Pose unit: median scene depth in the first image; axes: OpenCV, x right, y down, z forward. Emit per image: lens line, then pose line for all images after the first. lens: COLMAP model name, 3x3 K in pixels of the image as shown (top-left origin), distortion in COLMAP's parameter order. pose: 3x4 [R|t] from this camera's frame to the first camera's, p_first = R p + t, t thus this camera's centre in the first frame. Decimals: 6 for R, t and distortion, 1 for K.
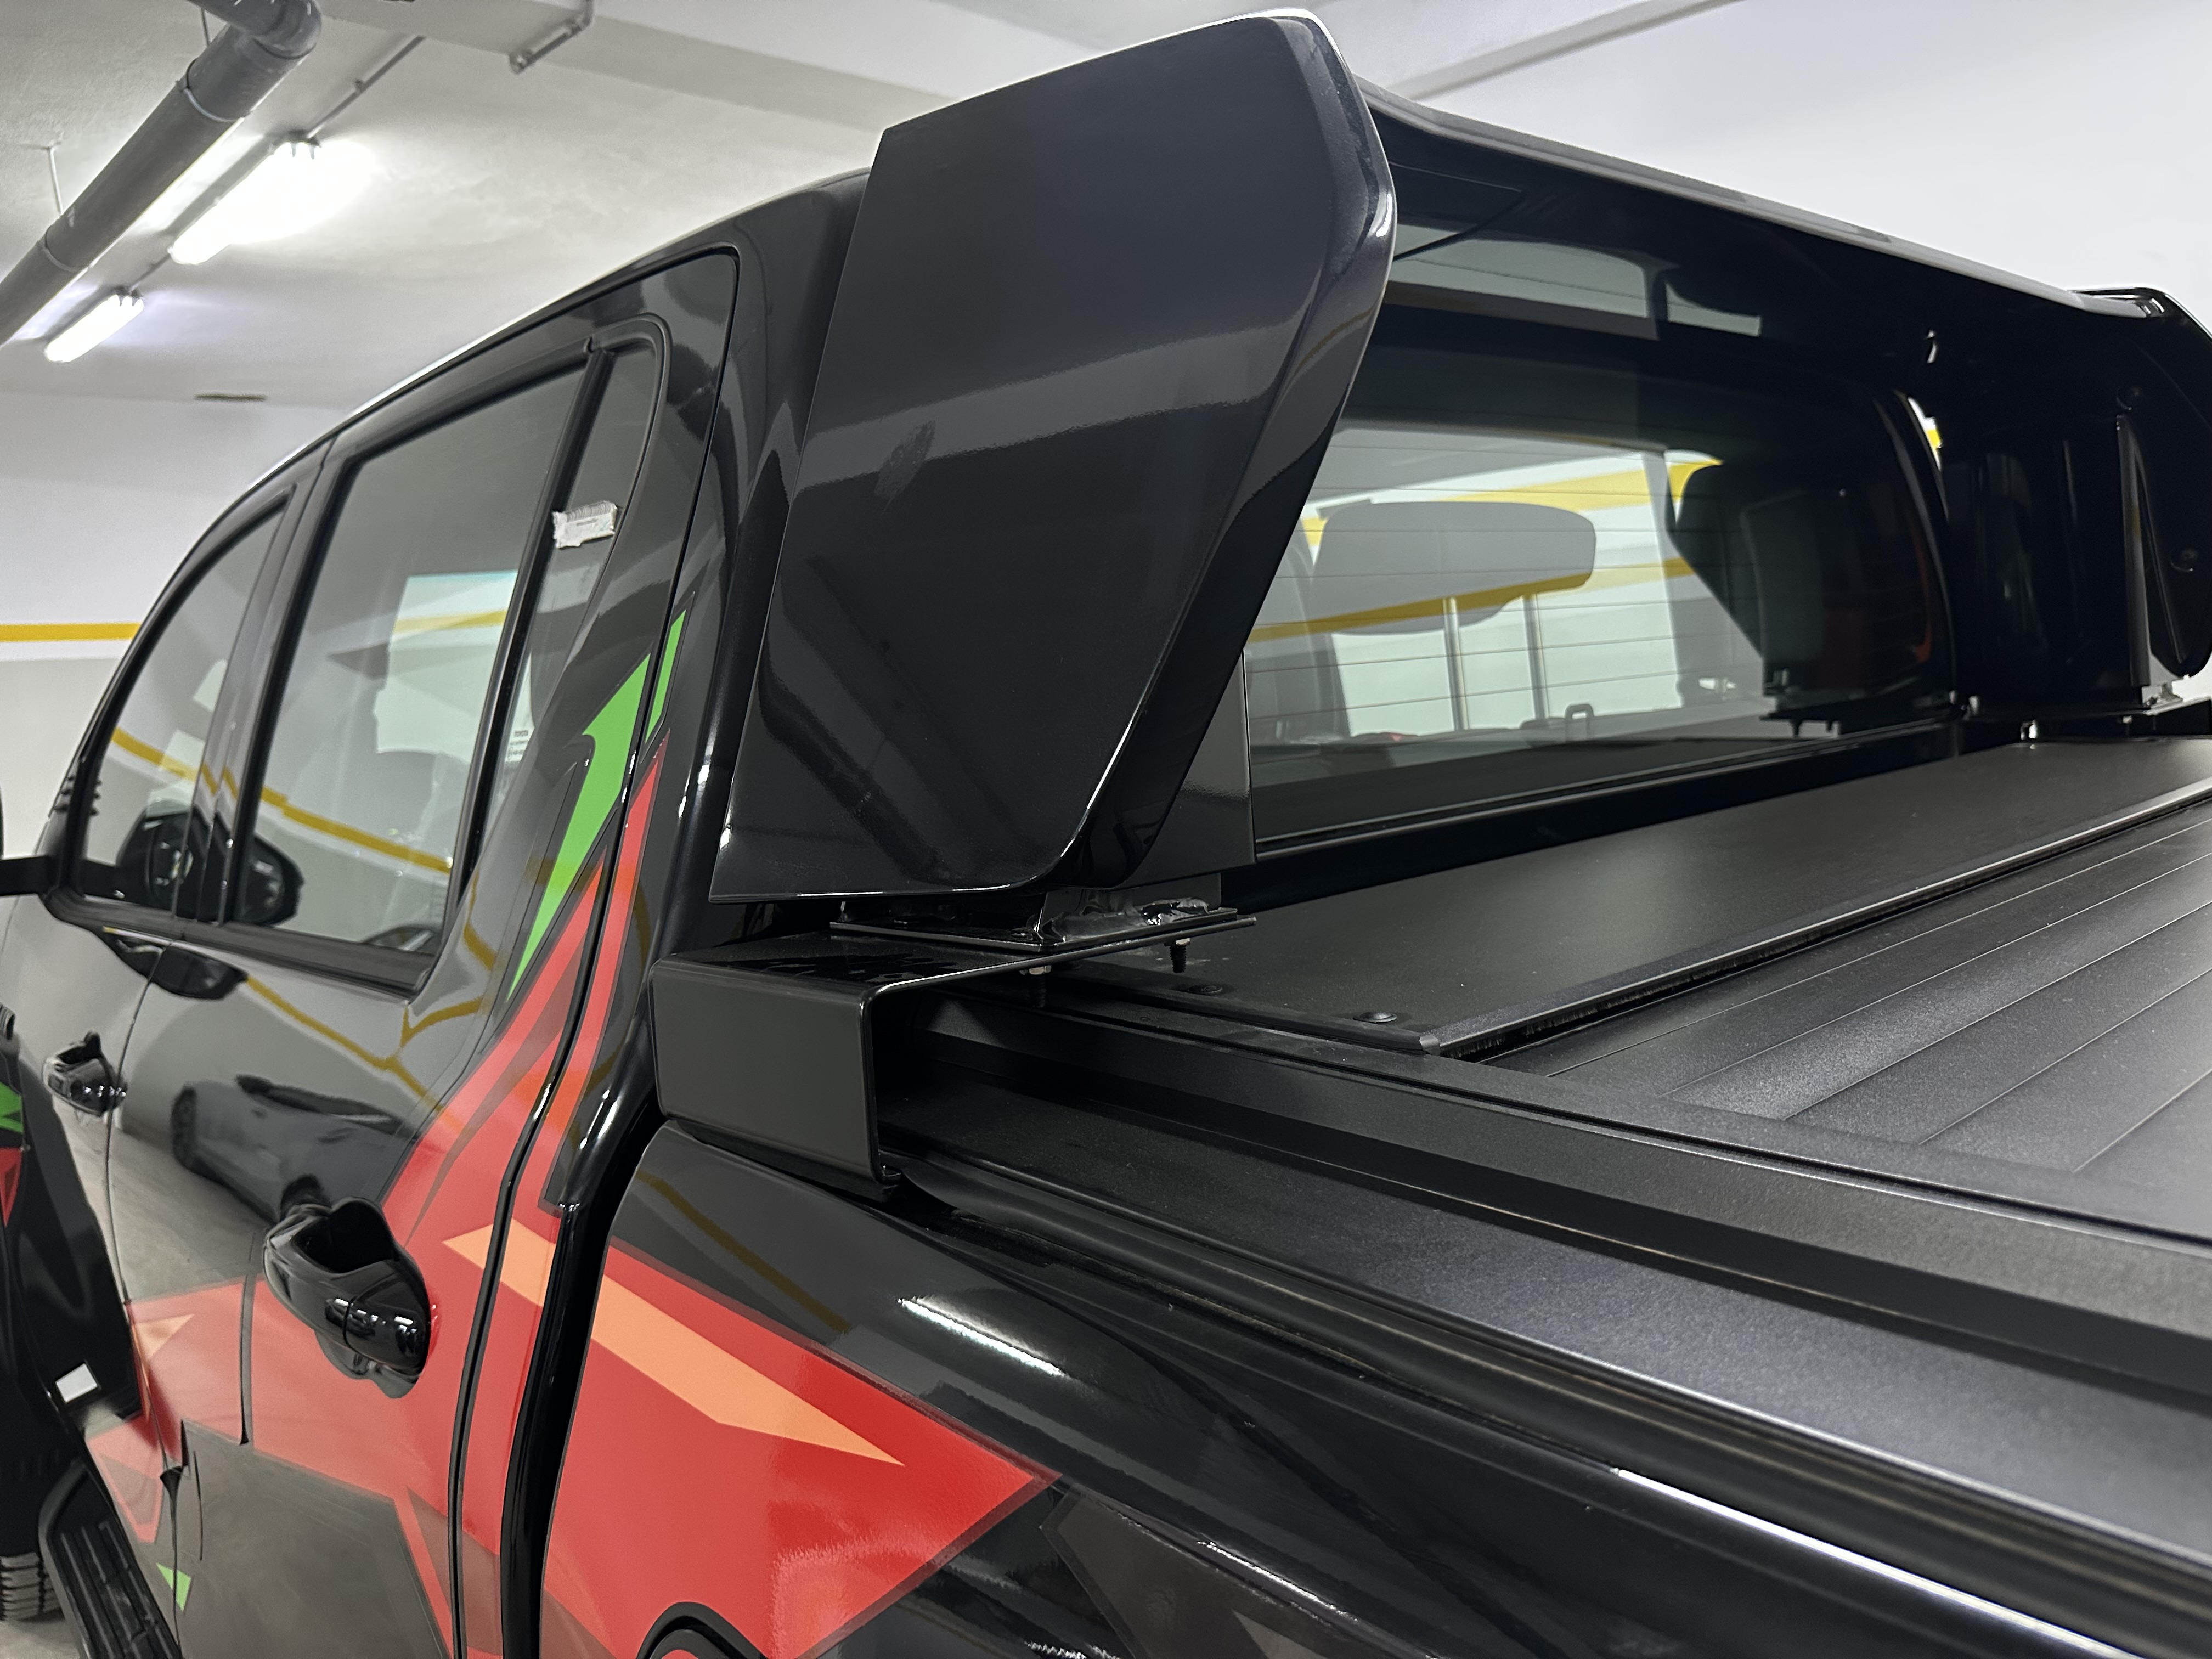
lens RADIAL K [[1577.7, 0, 1105.2], [0, 1577.7, 833.4], [0, 0, 1]] dist [-0.000562, 0.000973]
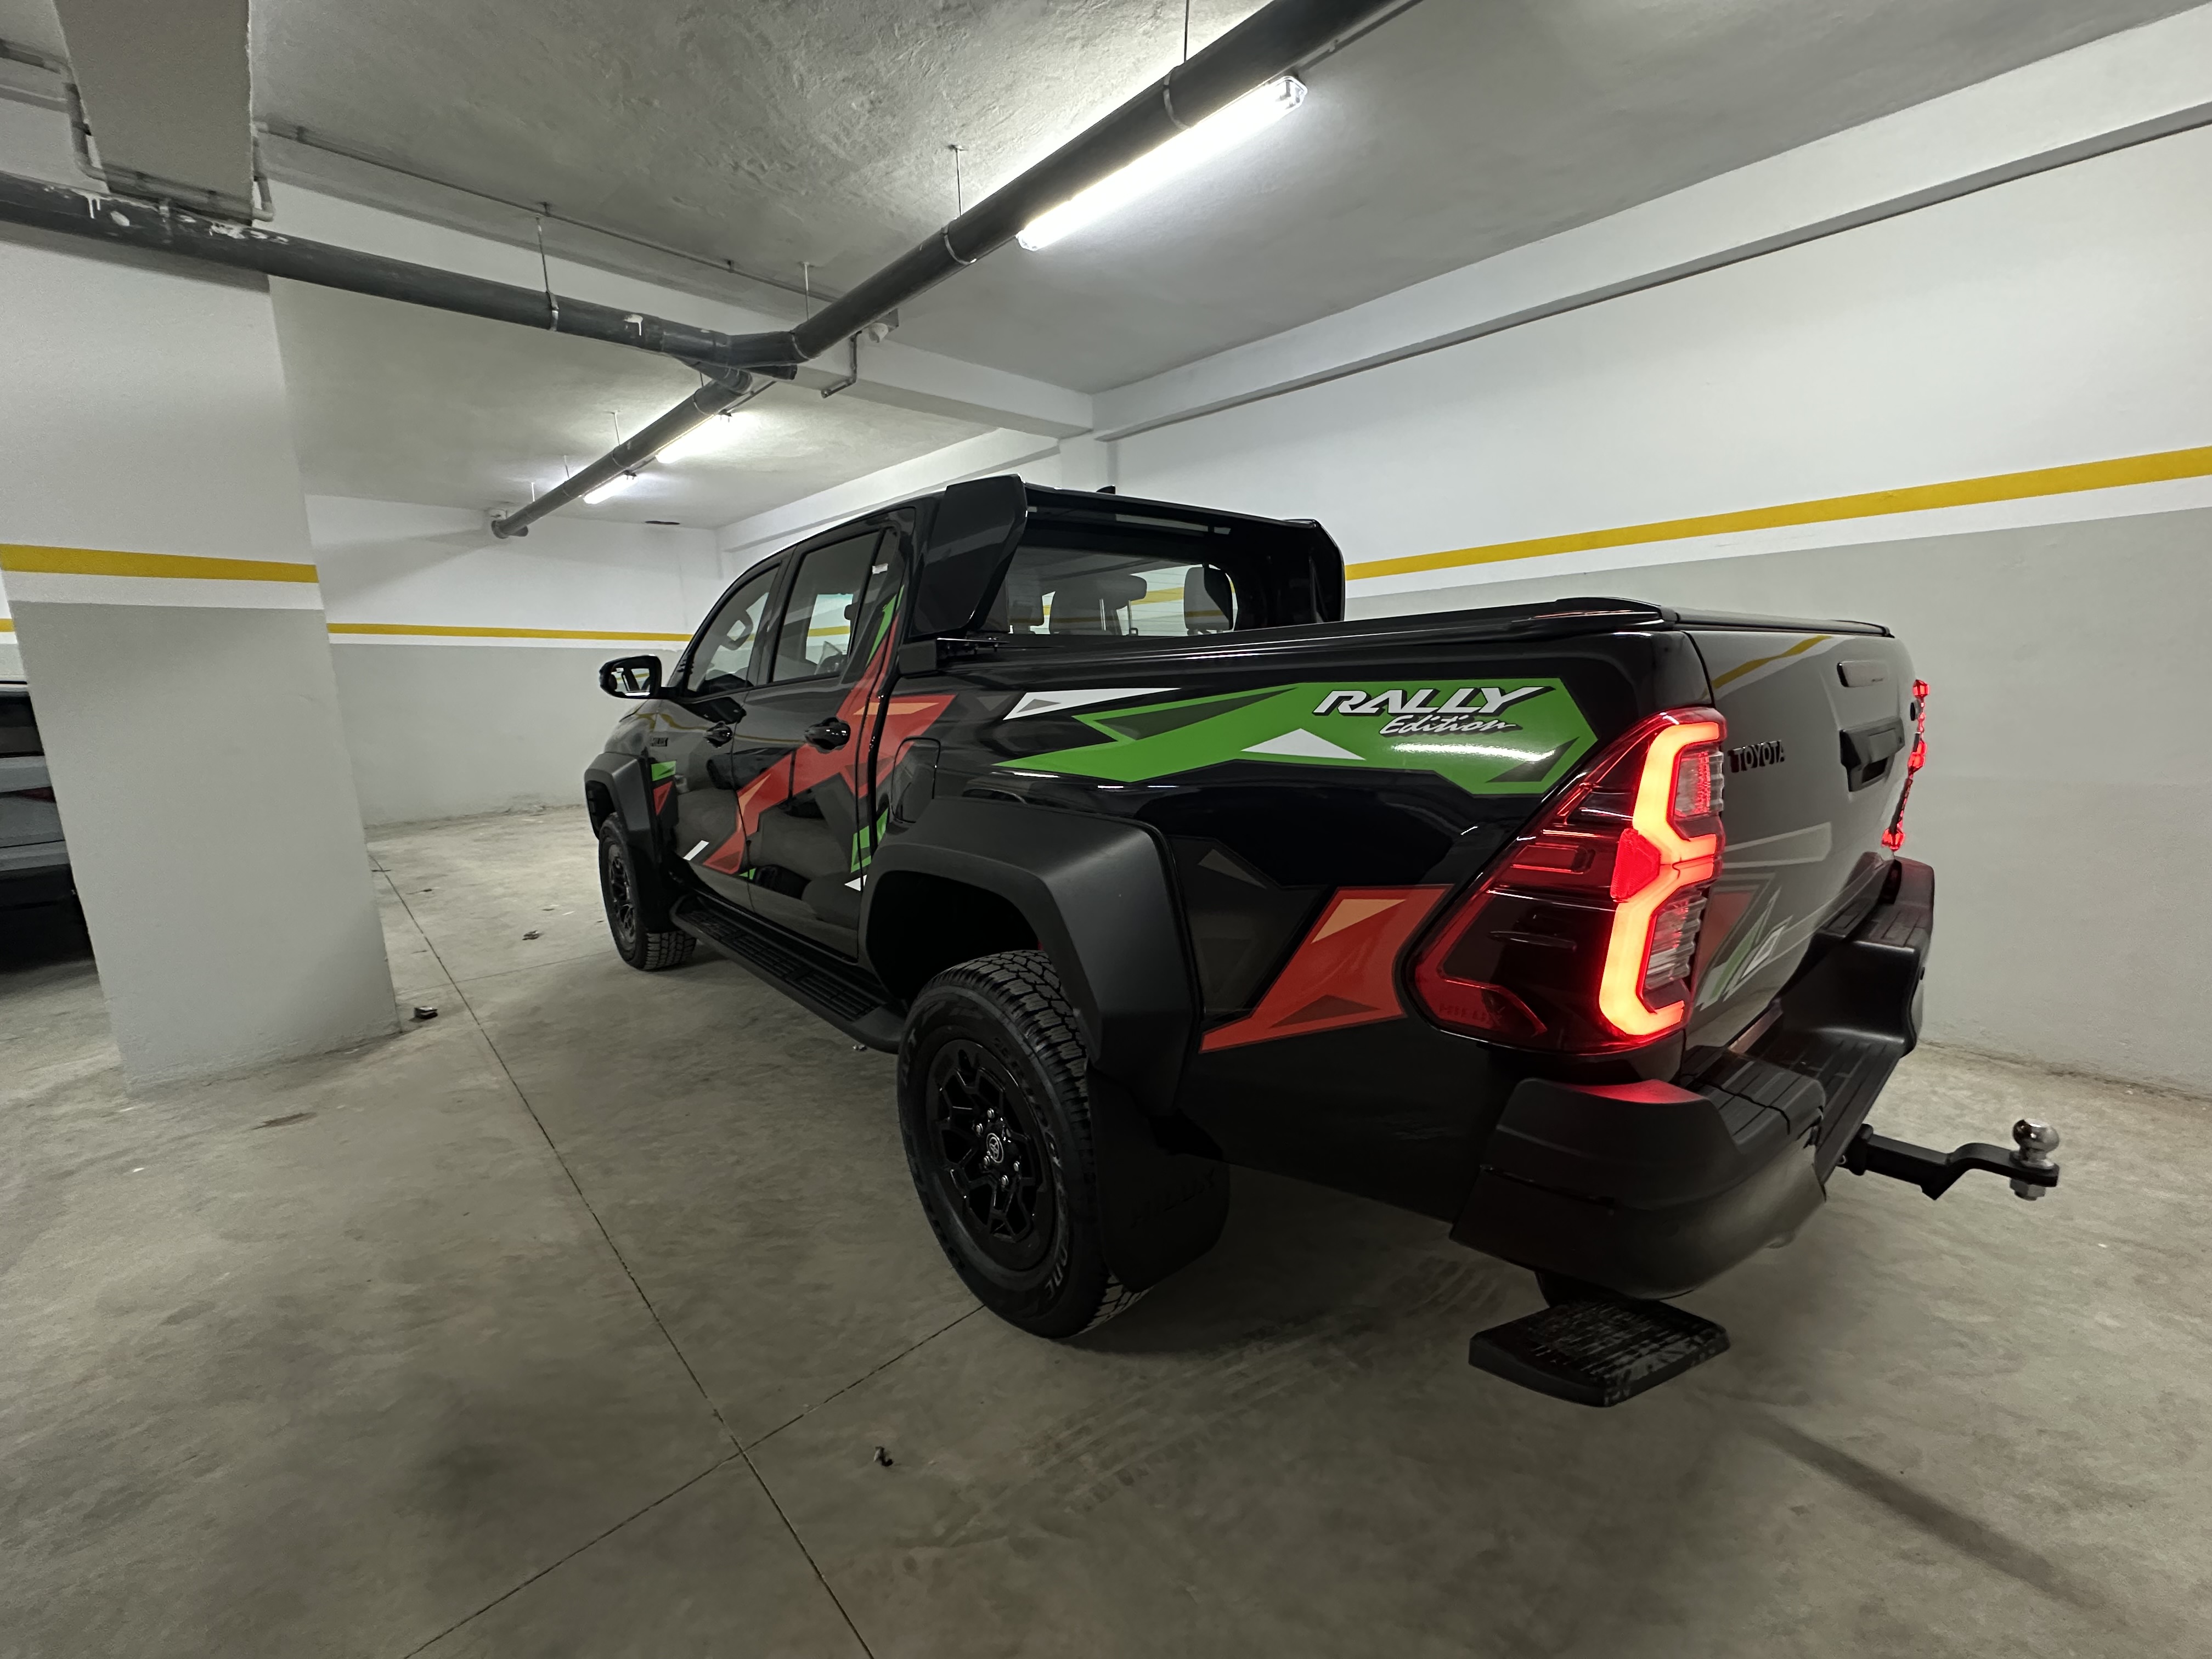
lens RADIAL K [[878.7, 0, 1111.8], [0, 878.7, 834.8], [0, 0, 1]] dist [0.008186, -0.000186]
pose [[0.999555, 0.029490, 0.004580, 0.082199], [-0.029710, 0.997790, 0.059437, 0.095450], [-0.002817, -0.059547, 0.998222, -0.375348]]
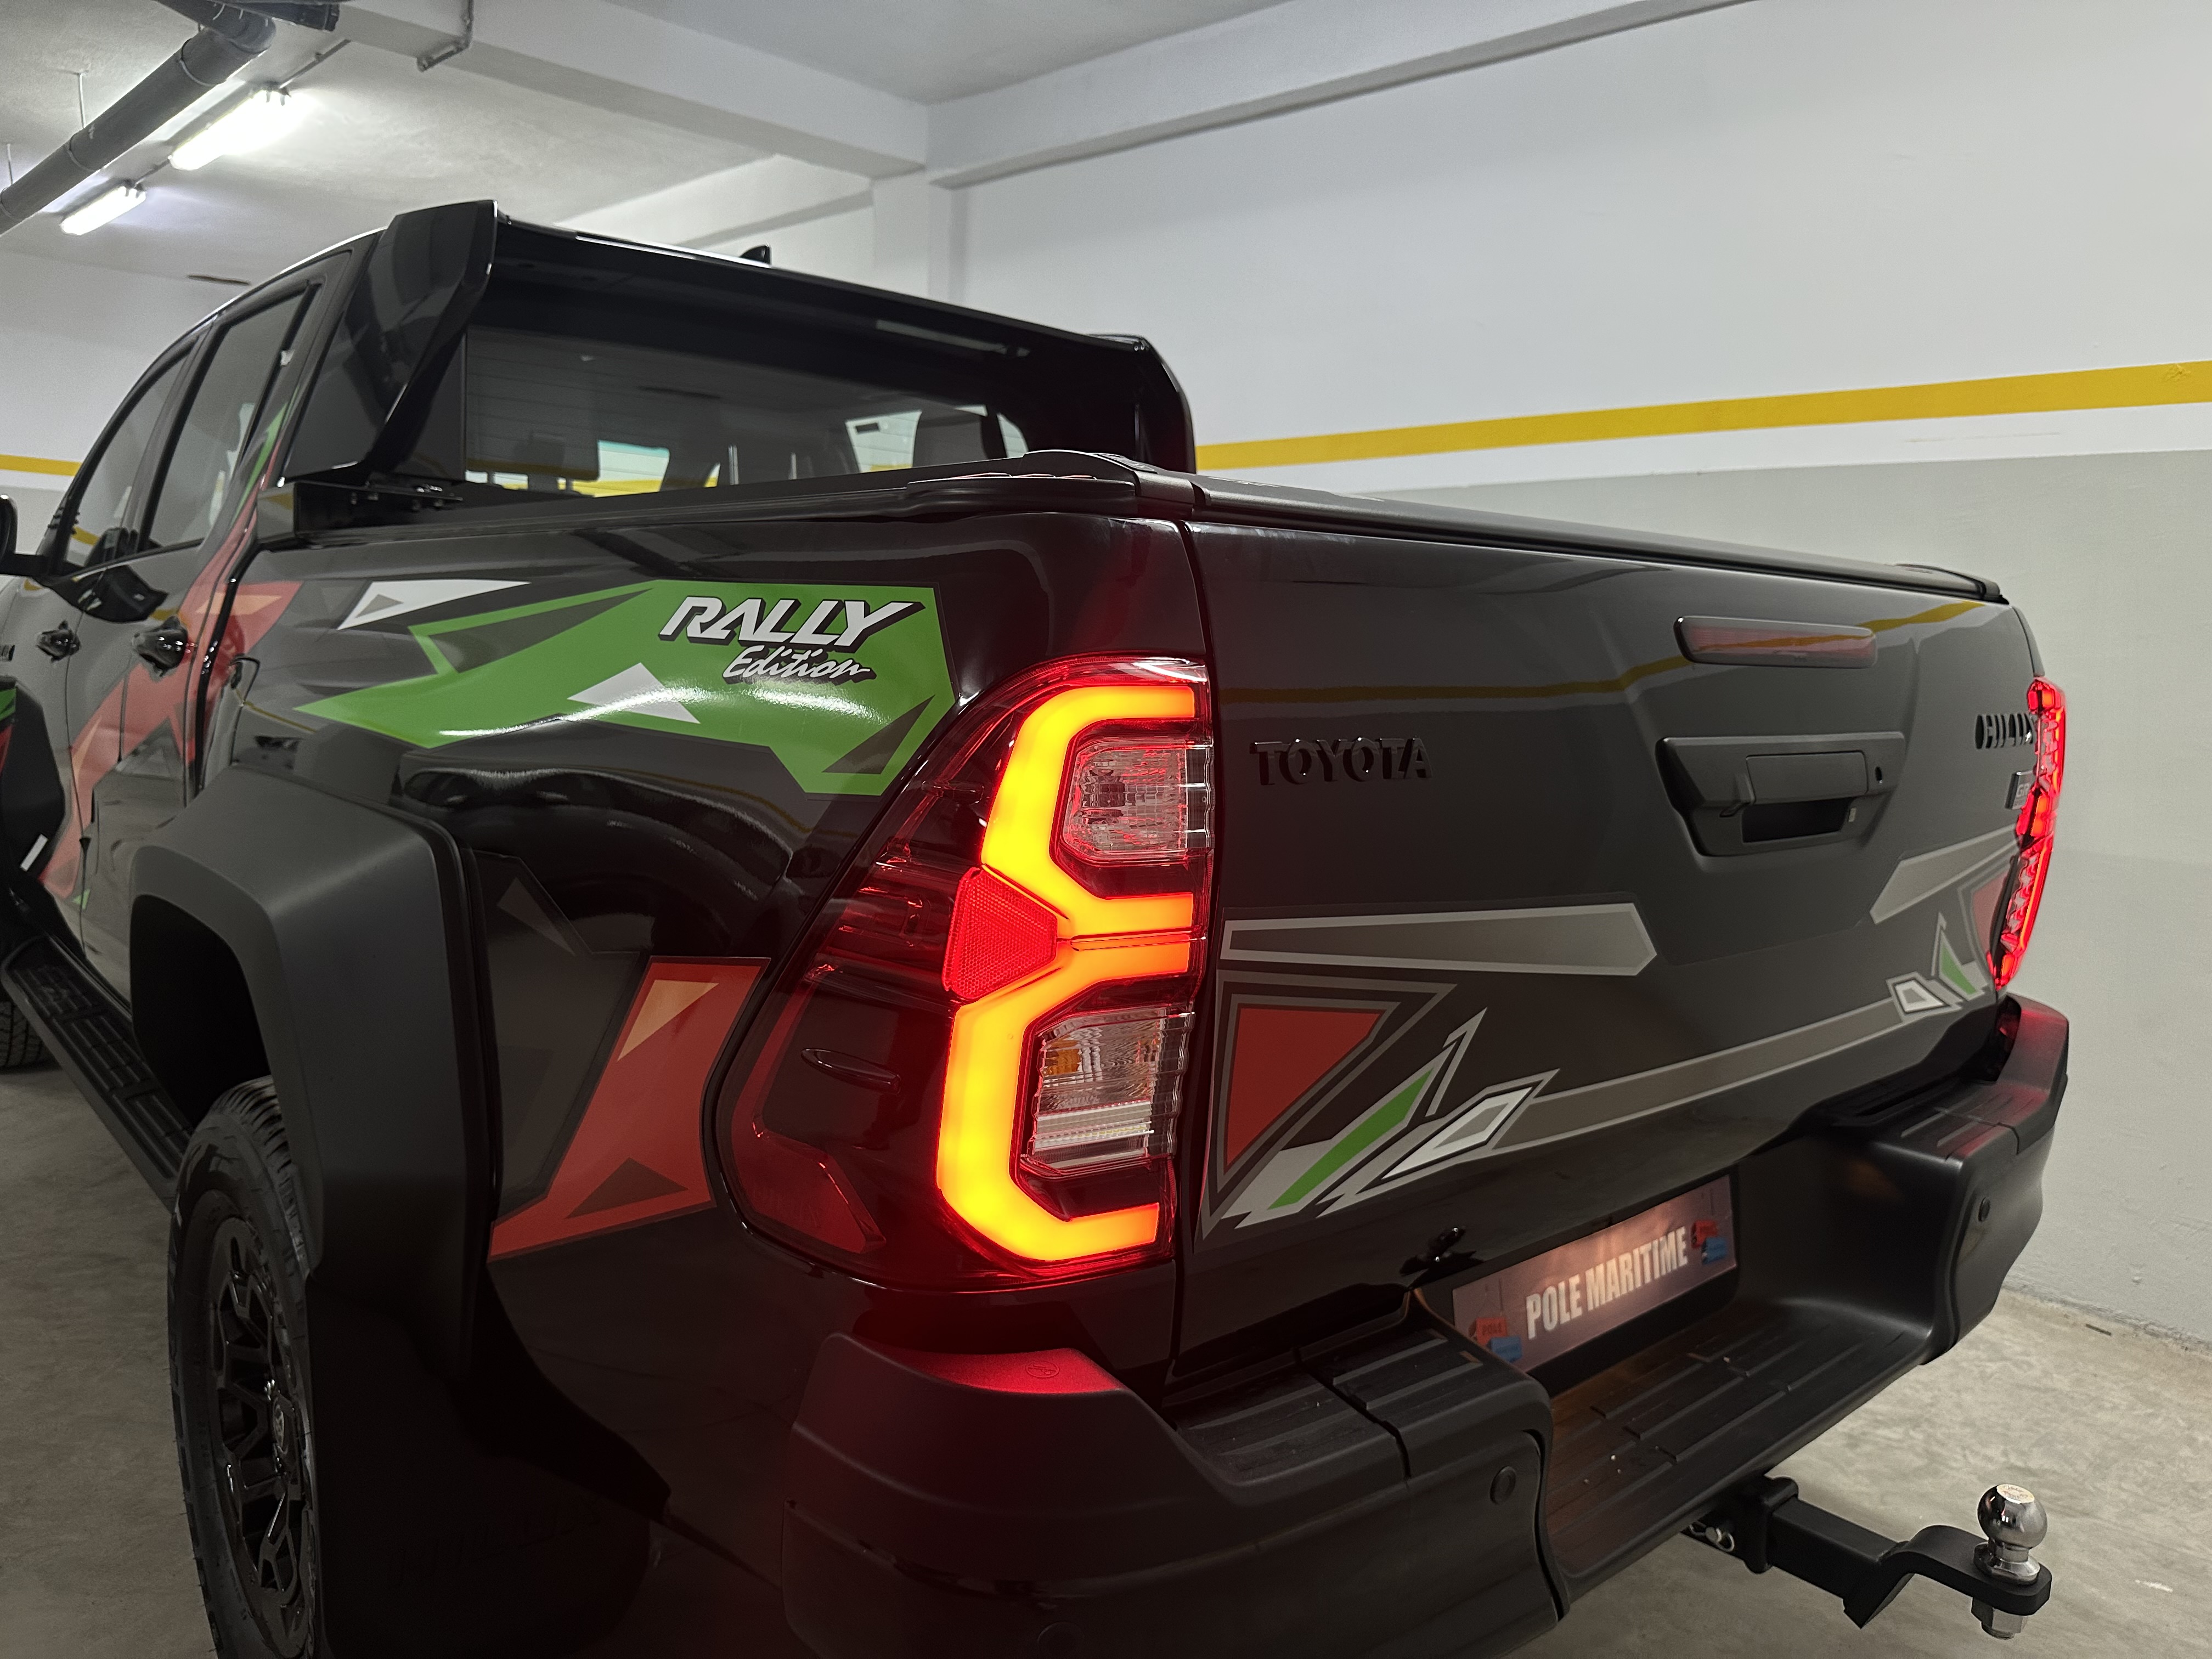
lens RADIAL K [[1567.4, 0, 1091.3], [0, 1567.4, 833.2], [0, 0, 1]] dist [0.037922, -0.022122]
pose [[0.995078, 0.098787, 0.007743, 0.238519], [-0.098908, 0.994949, 0.017127, 0.093282], [-0.006012, -0.017809, 0.999823, -0.366969]]
